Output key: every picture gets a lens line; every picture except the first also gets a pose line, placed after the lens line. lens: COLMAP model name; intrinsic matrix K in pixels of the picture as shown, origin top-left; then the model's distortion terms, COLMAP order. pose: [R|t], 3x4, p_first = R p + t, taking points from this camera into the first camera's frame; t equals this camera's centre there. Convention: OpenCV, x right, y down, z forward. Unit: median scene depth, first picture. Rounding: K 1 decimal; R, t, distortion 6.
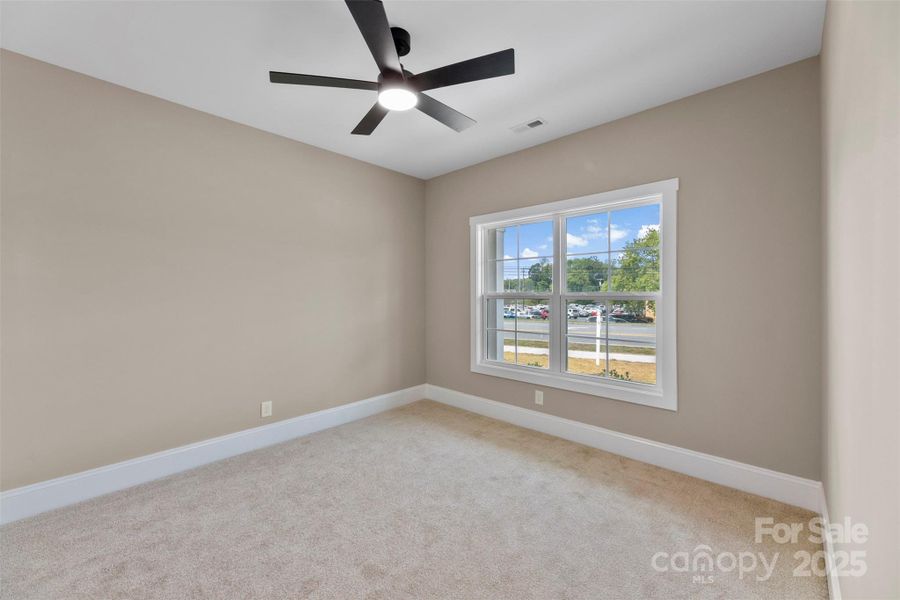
lens RADIAL K [[516.6, 0, 543.6], [0, 516.6, 296.6], [0, 0, 1]] dist [0.002484, 0.000124]
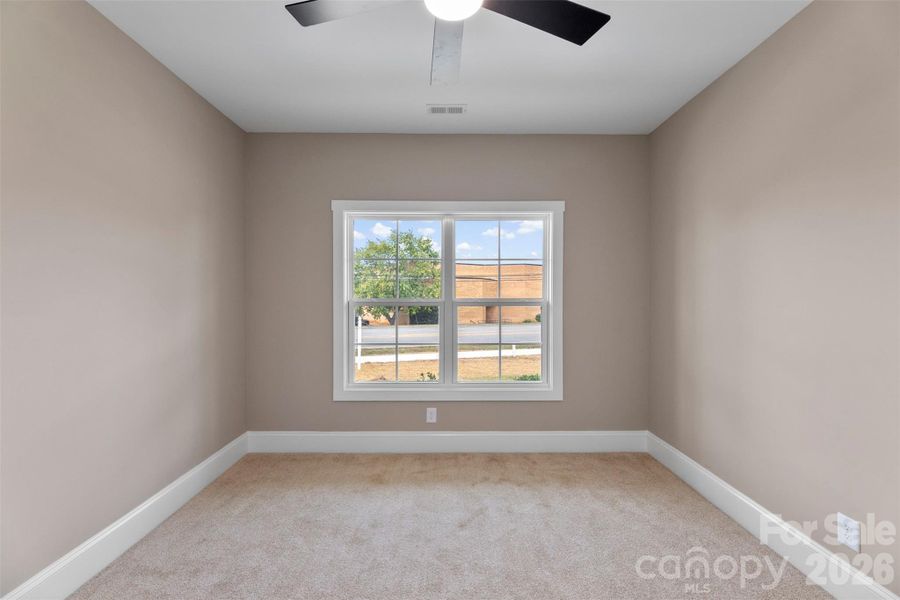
lens RADIAL K [[387.8, 0, 450.0], [0, 387.8, 300.0], [0, 0, 1]] dist [-0.001631, -0.000139]
pose [[0.668887, -0.000037, 0.743364, -0.505726], [0.001106, 0.999999, -0.000946, -0.004605], [-0.743363, 0.001455, 0.668887, 0.541223]]
